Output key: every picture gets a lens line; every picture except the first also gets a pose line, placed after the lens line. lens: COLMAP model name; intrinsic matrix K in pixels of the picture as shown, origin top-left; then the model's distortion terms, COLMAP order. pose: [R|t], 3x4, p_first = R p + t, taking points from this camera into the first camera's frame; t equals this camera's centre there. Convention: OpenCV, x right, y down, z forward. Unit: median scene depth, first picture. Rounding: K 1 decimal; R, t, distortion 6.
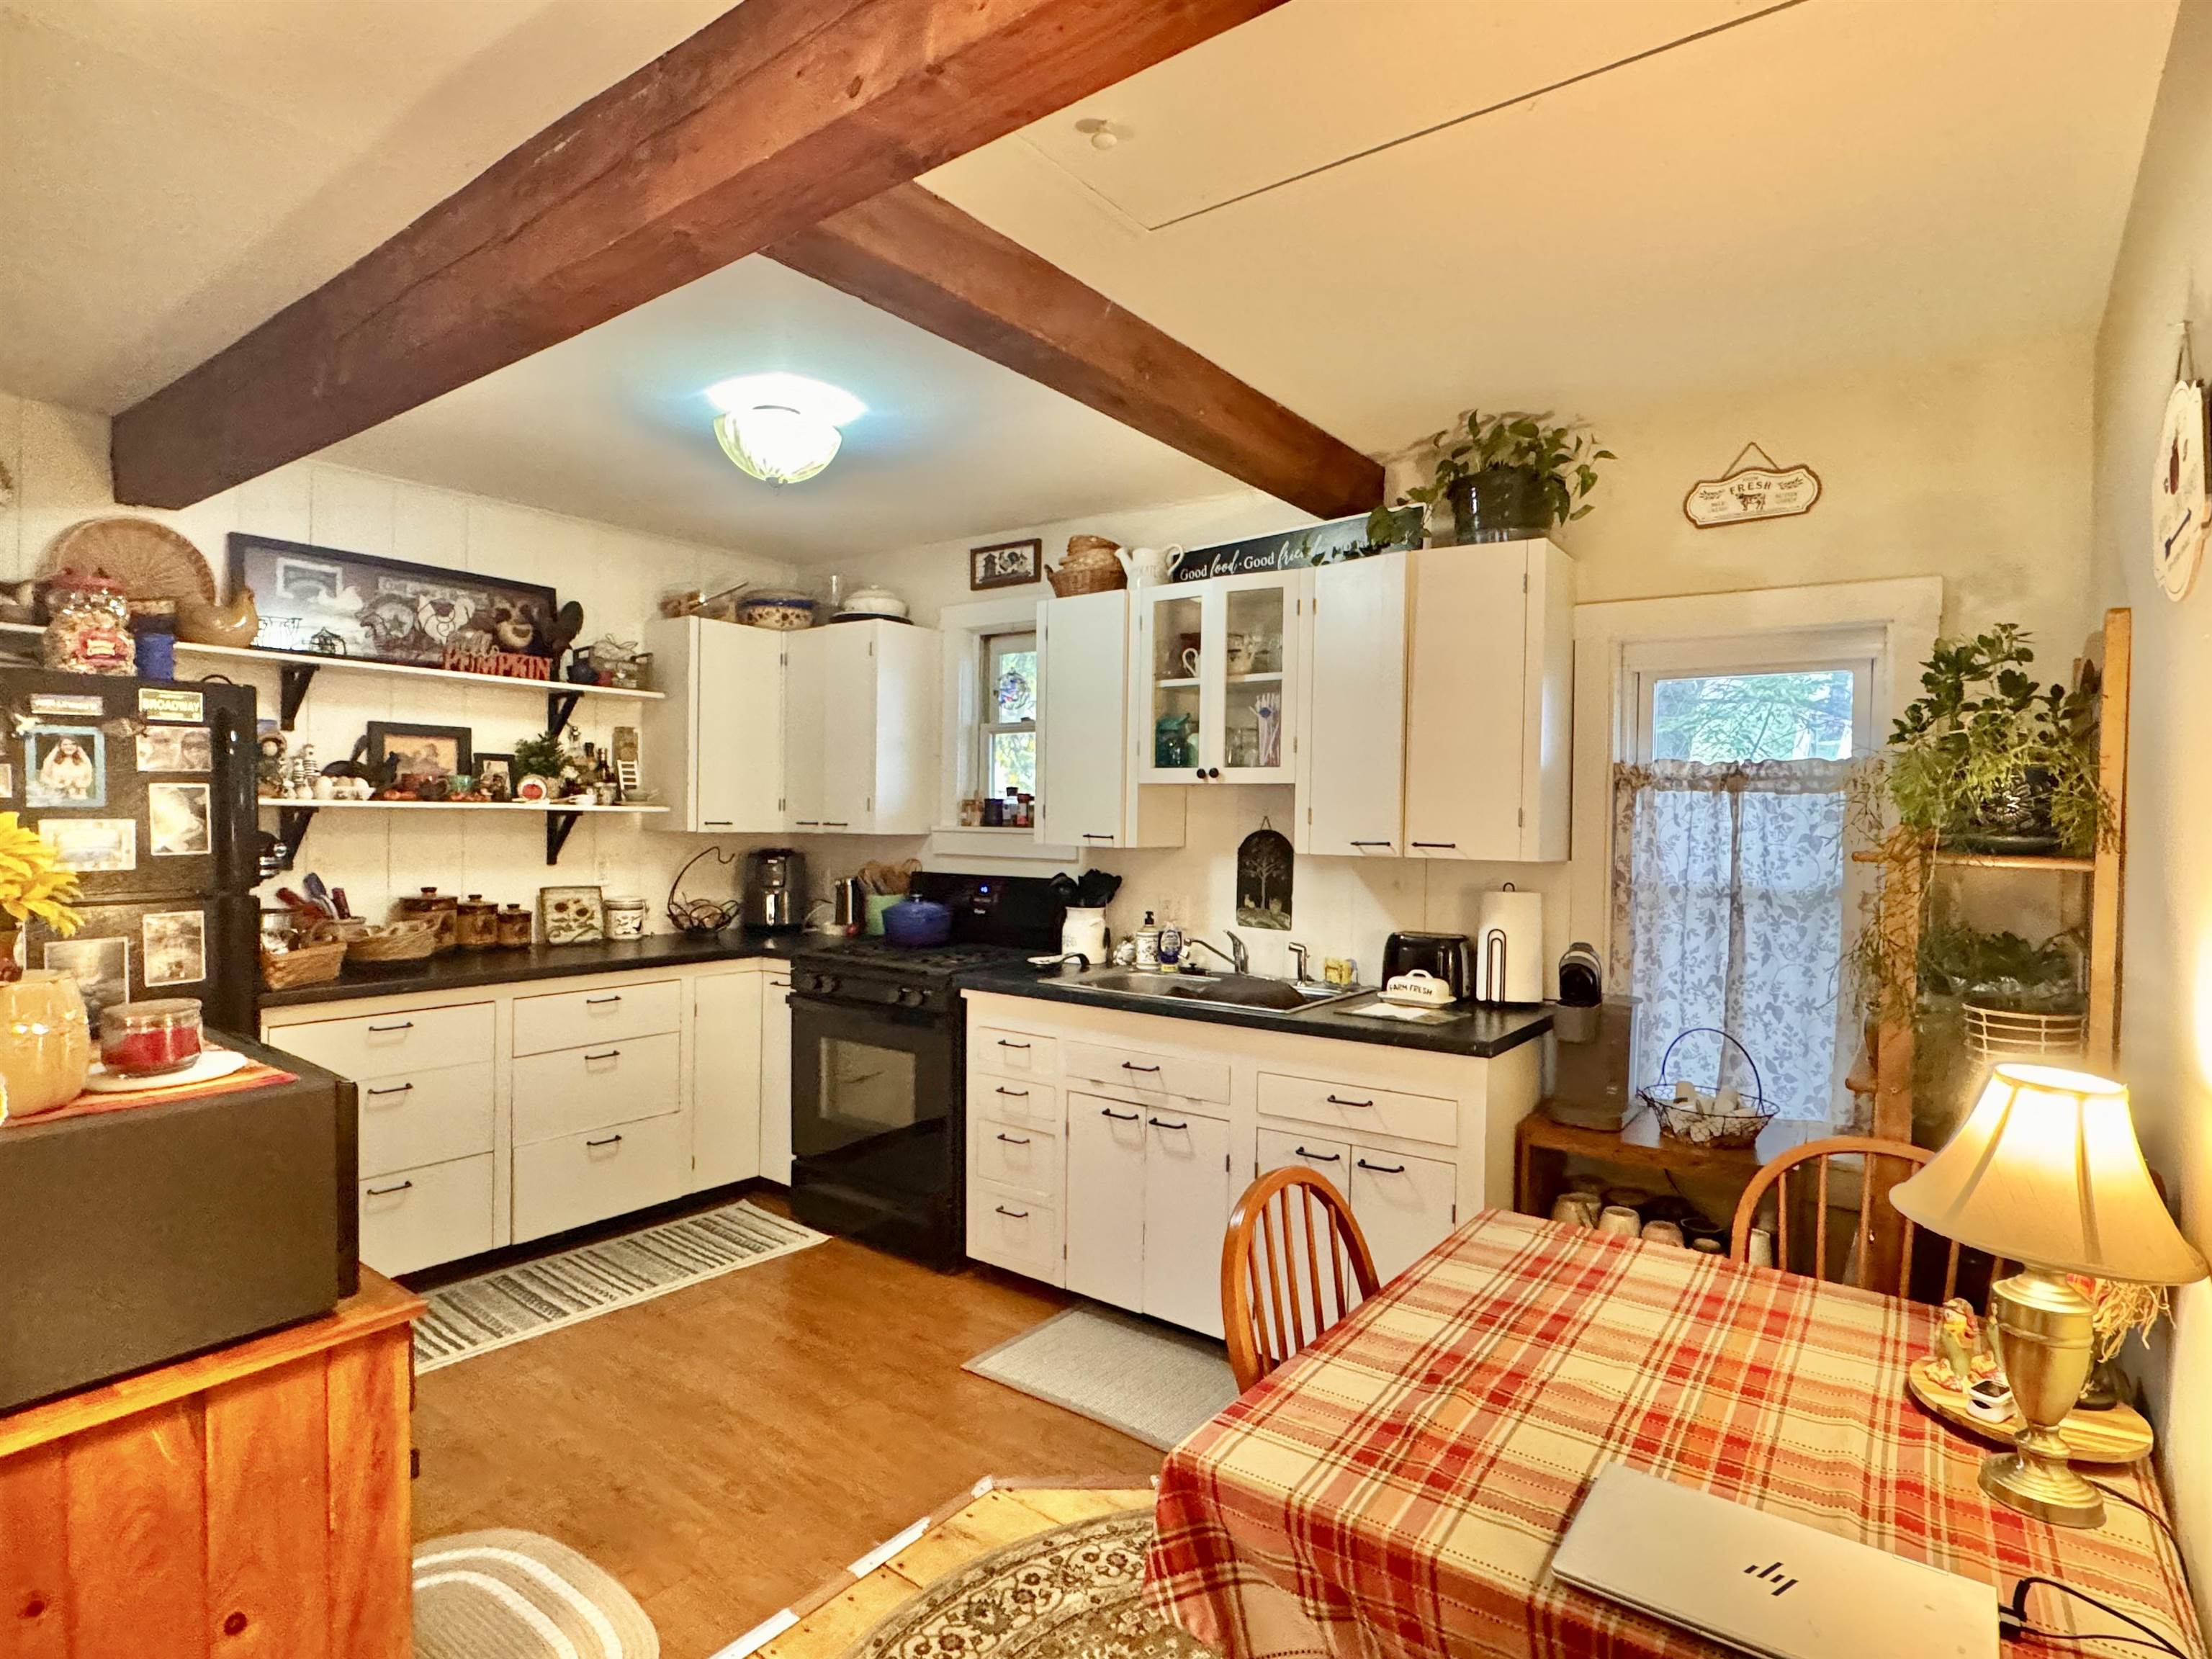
lens RADIAL K [[1152.3, 0, 1100.3], [0, 1152.3, 833.7], [0, 0, 1]] dist [-0.005302, 0.000482]
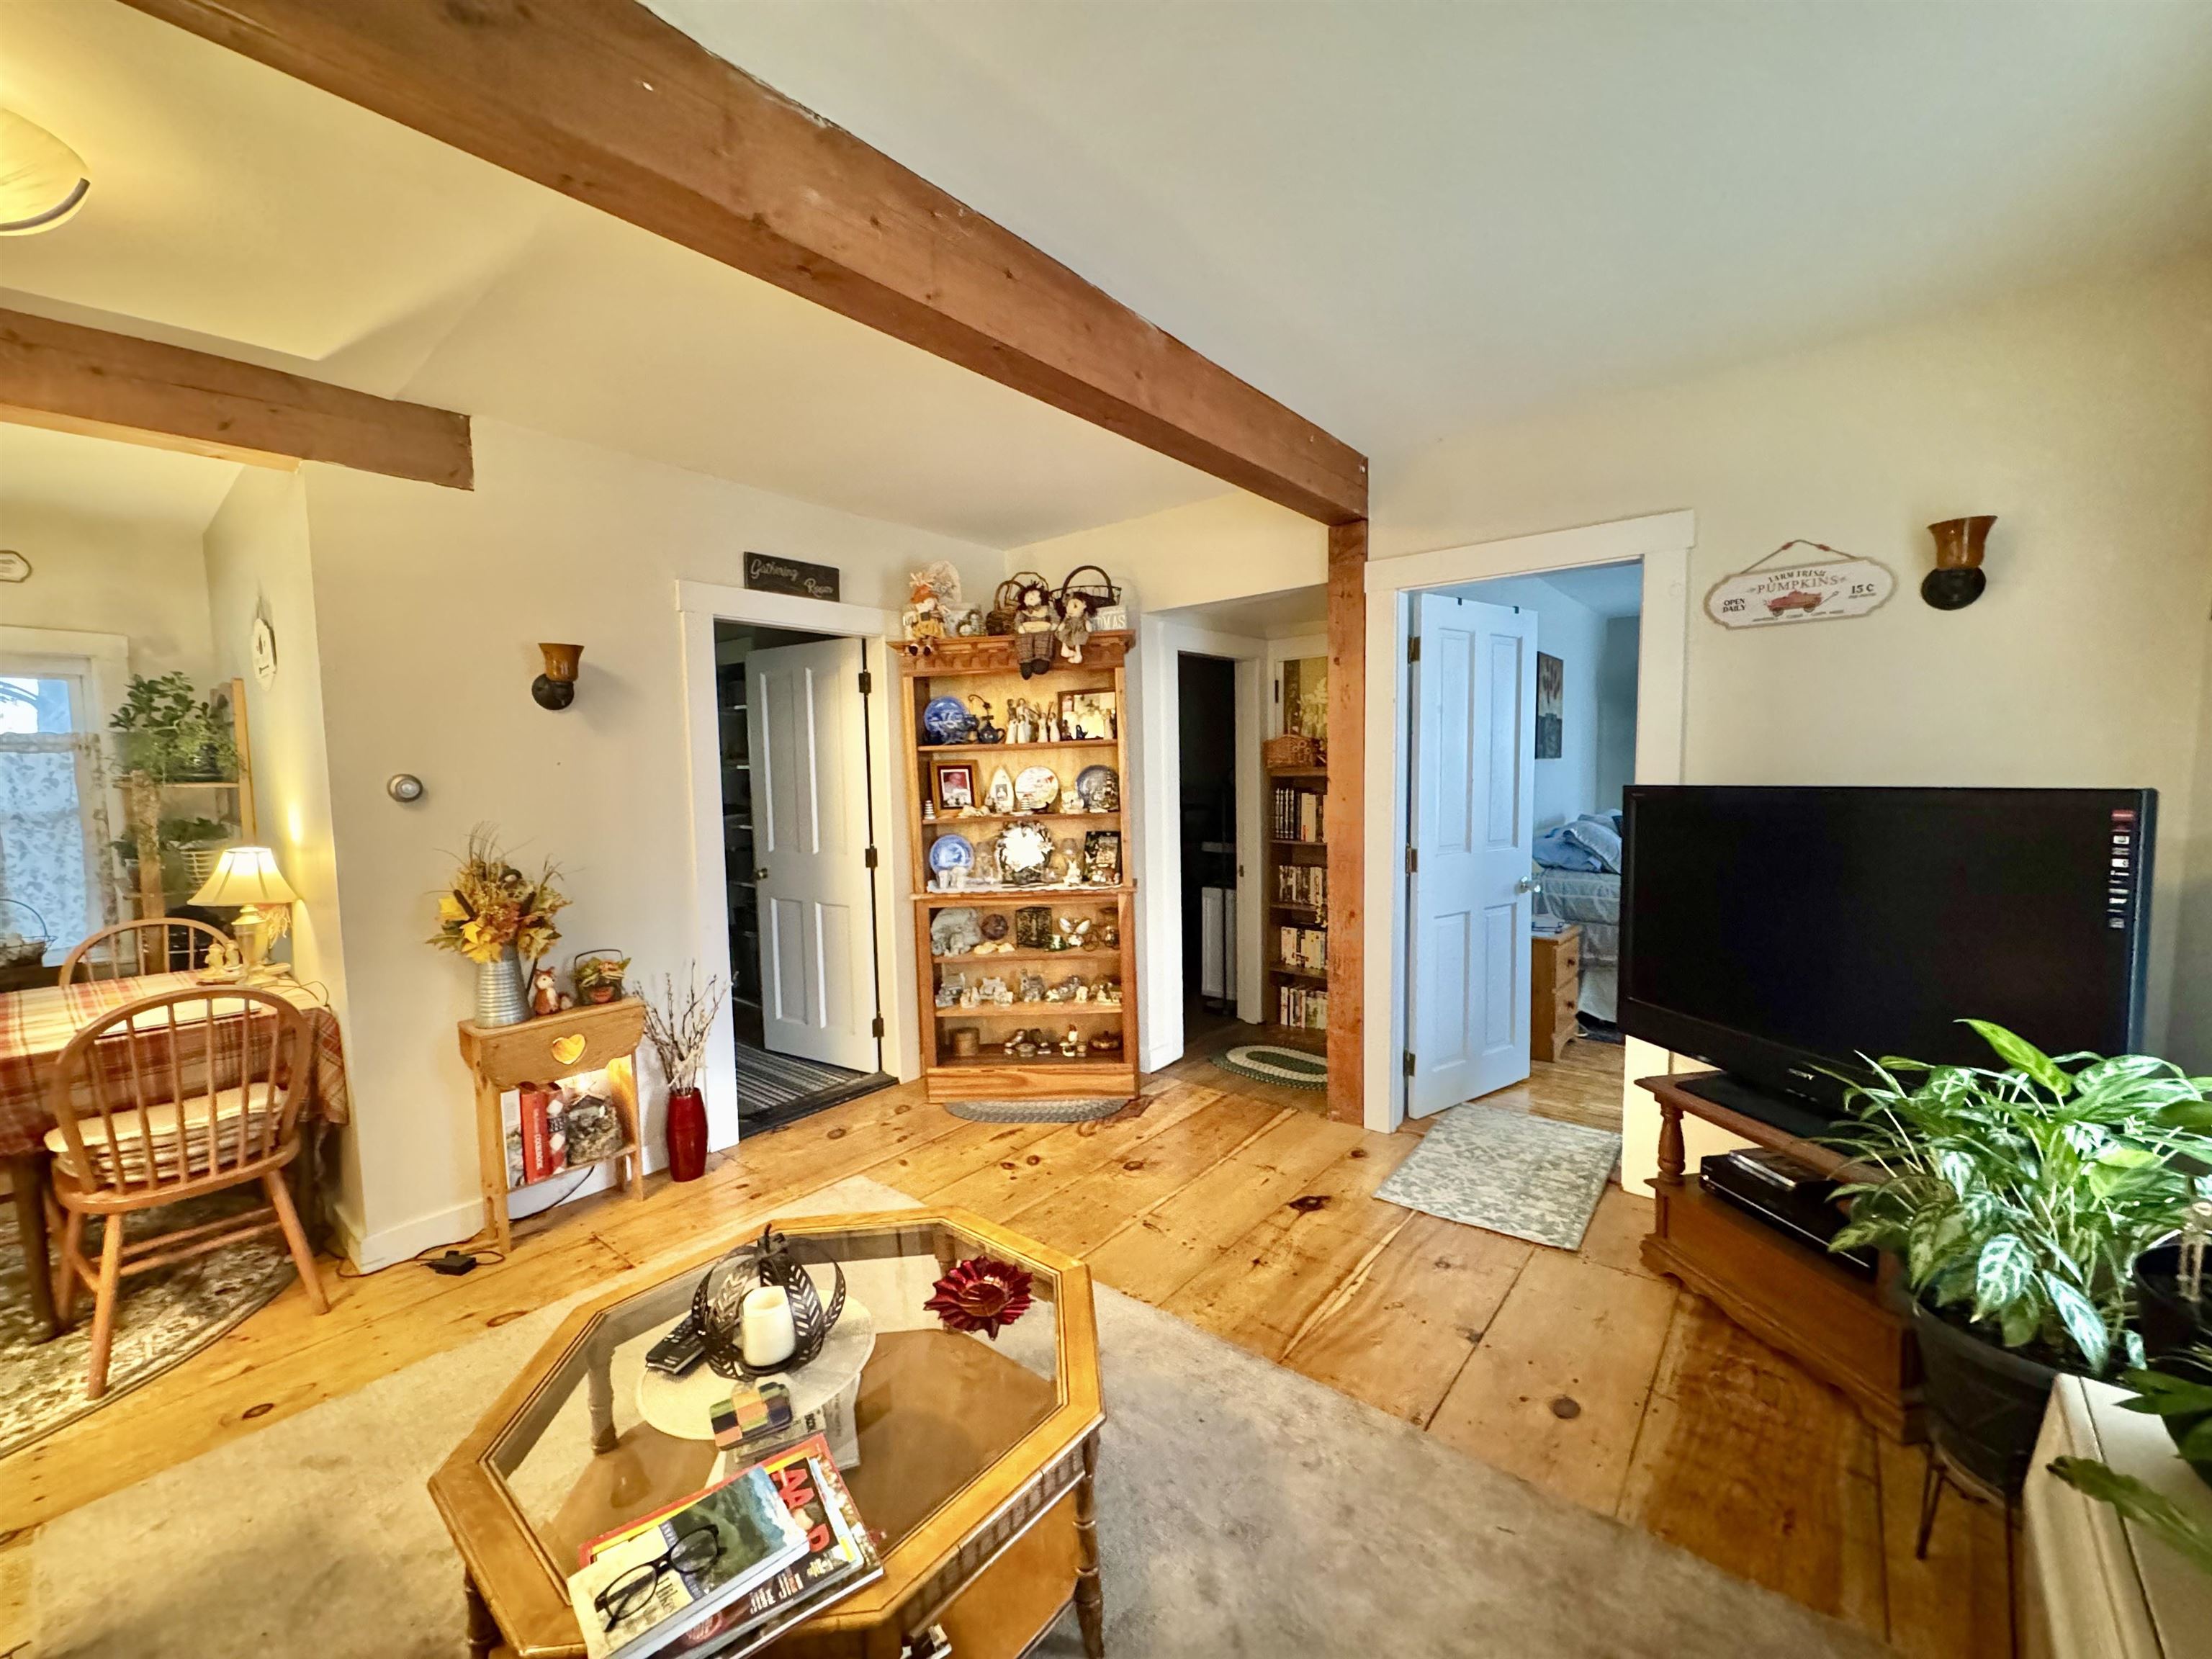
lens RADIAL K [[878.0, 0, 1102.7], [0, 878.0, 831.1], [0, 0, 1]] dist [-0.003584, 0.000560]
pose [[0.047030, -0.092113, 0.994637, -0.462027], [0.028720, 0.995452, 0.090830, 0.005070], [-0.998480, 0.024294, 0.049462, -0.468951]]
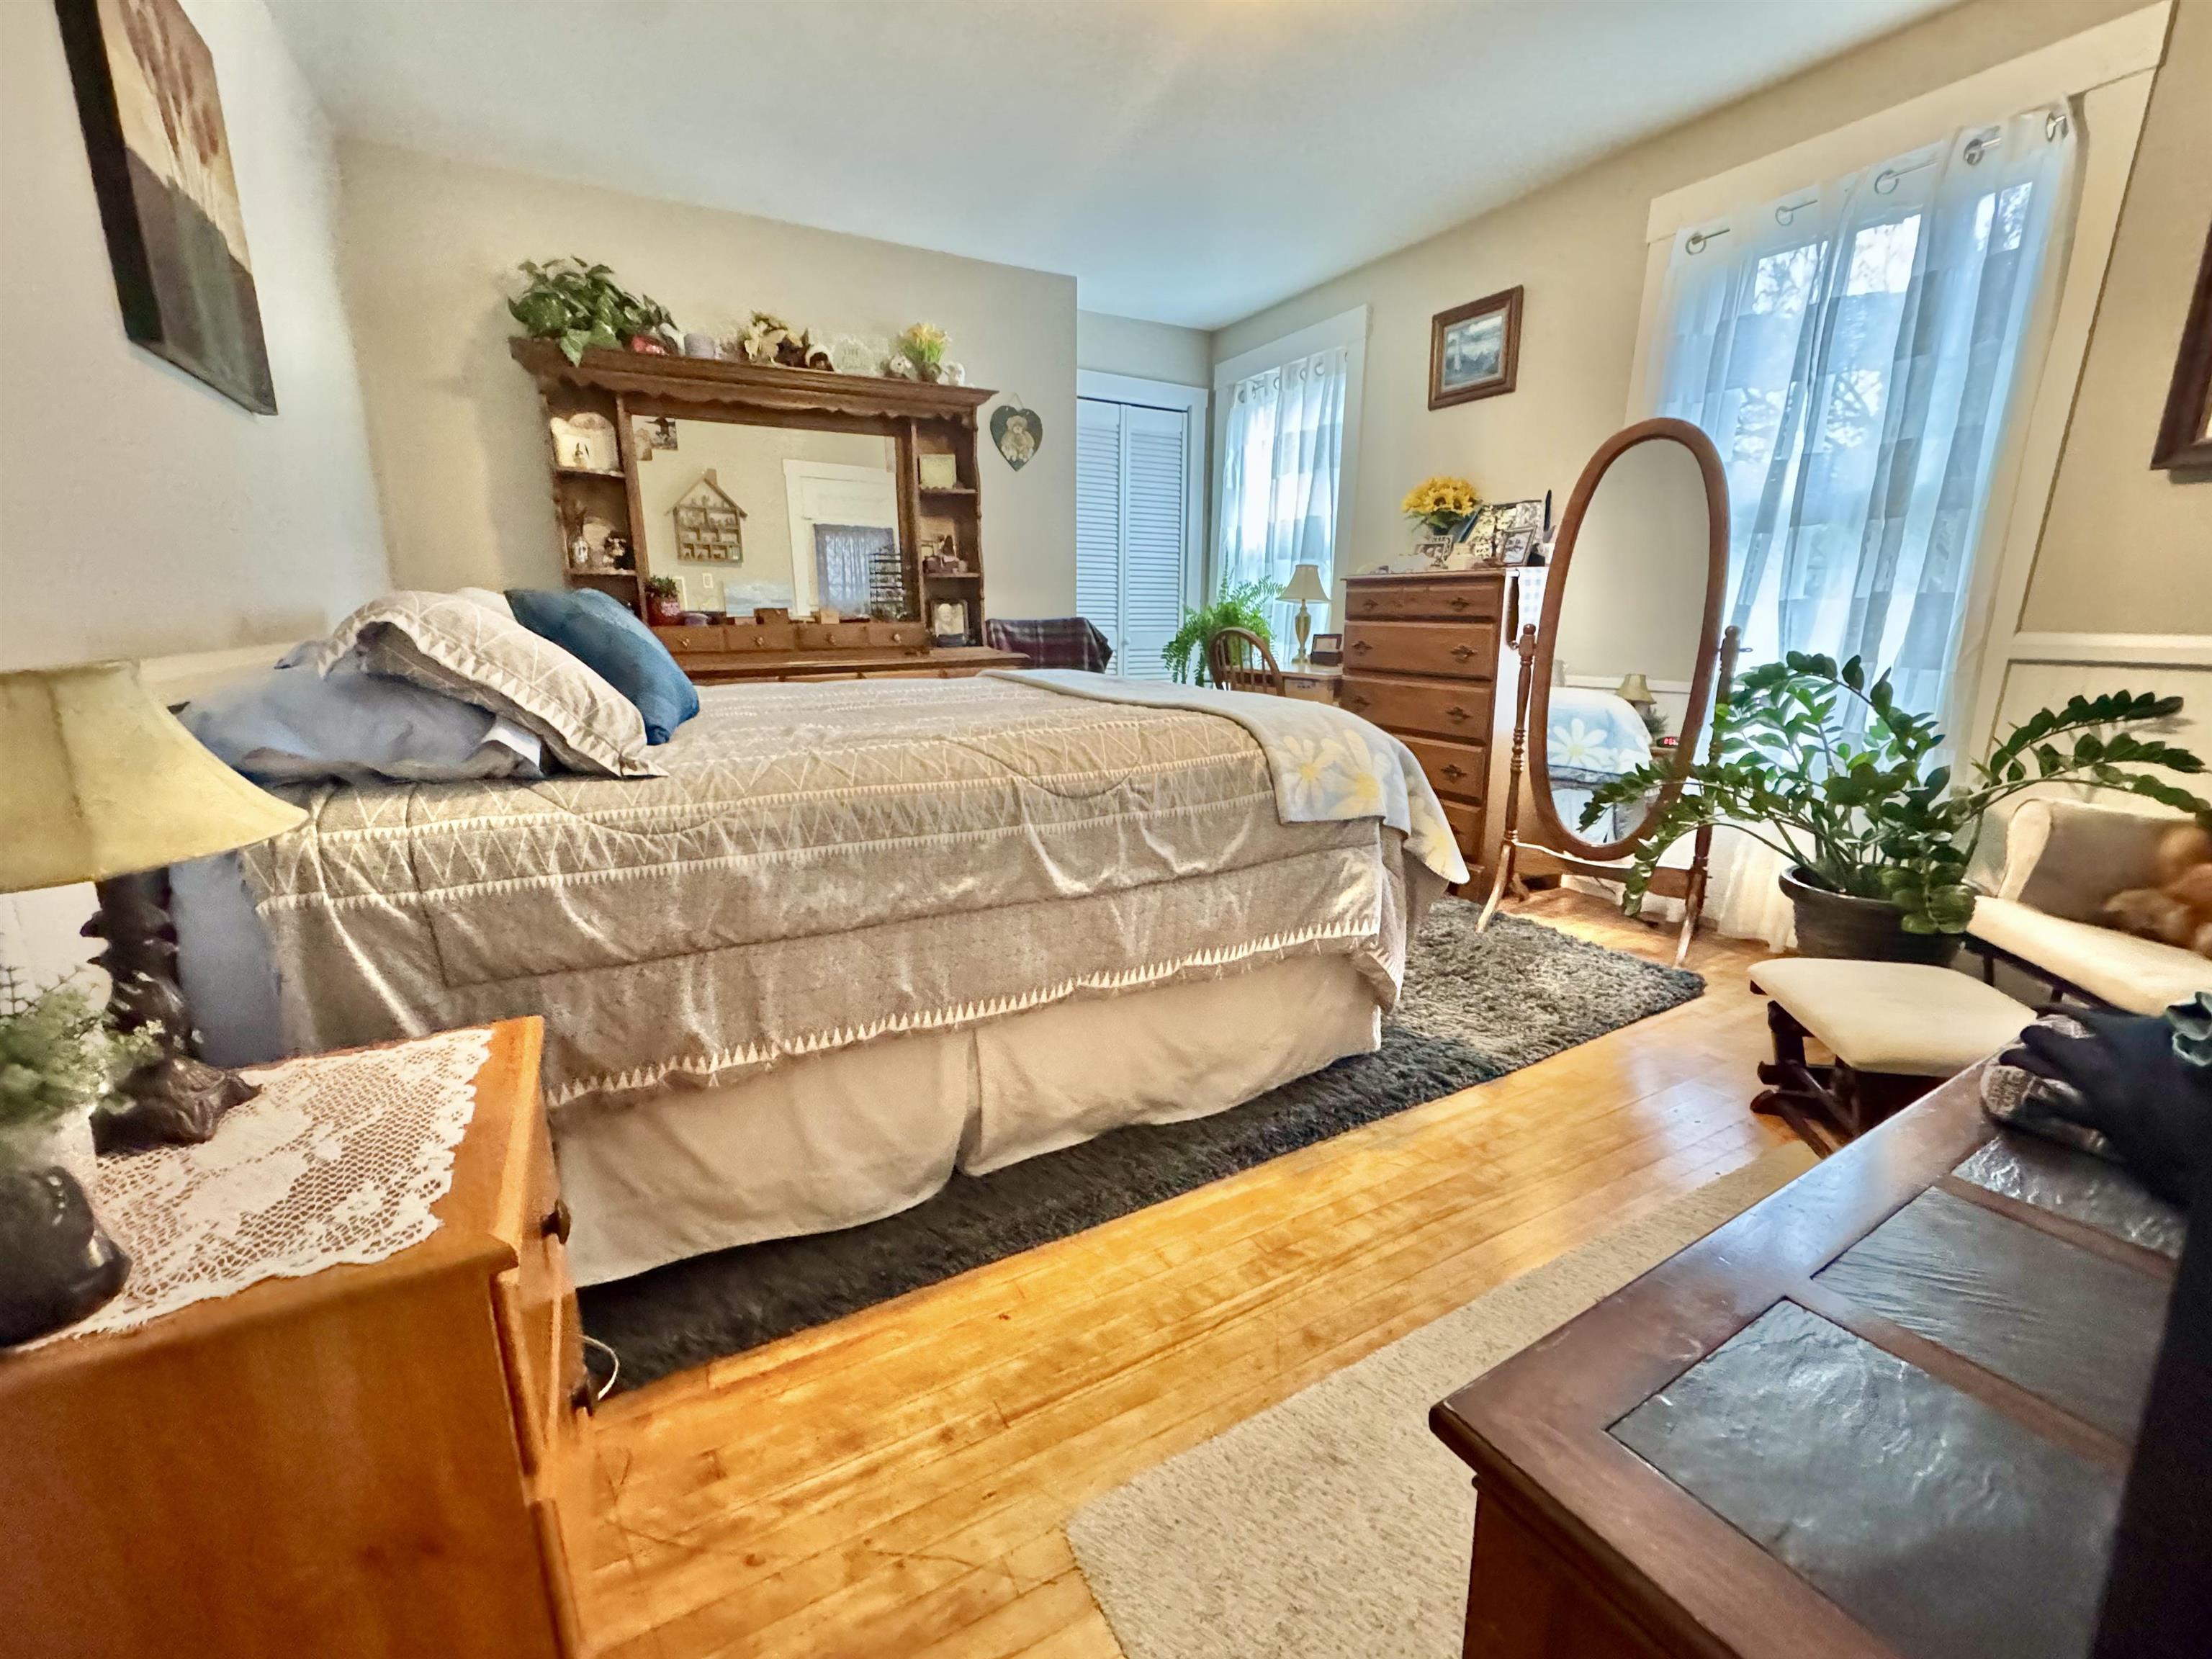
lens RADIAL K [[930.5, 0, 1106.0], [0, 930.5, 829.5], [0, 0, 1]] dist [0.000320, -0.000003]
pose [[-0.912036, -0.122410, 0.391416, 0.488371], [-0.021650, 0.967456, 0.252112, 0.123995], [-0.409539, 0.221461, -0.885005, -0.888964]]
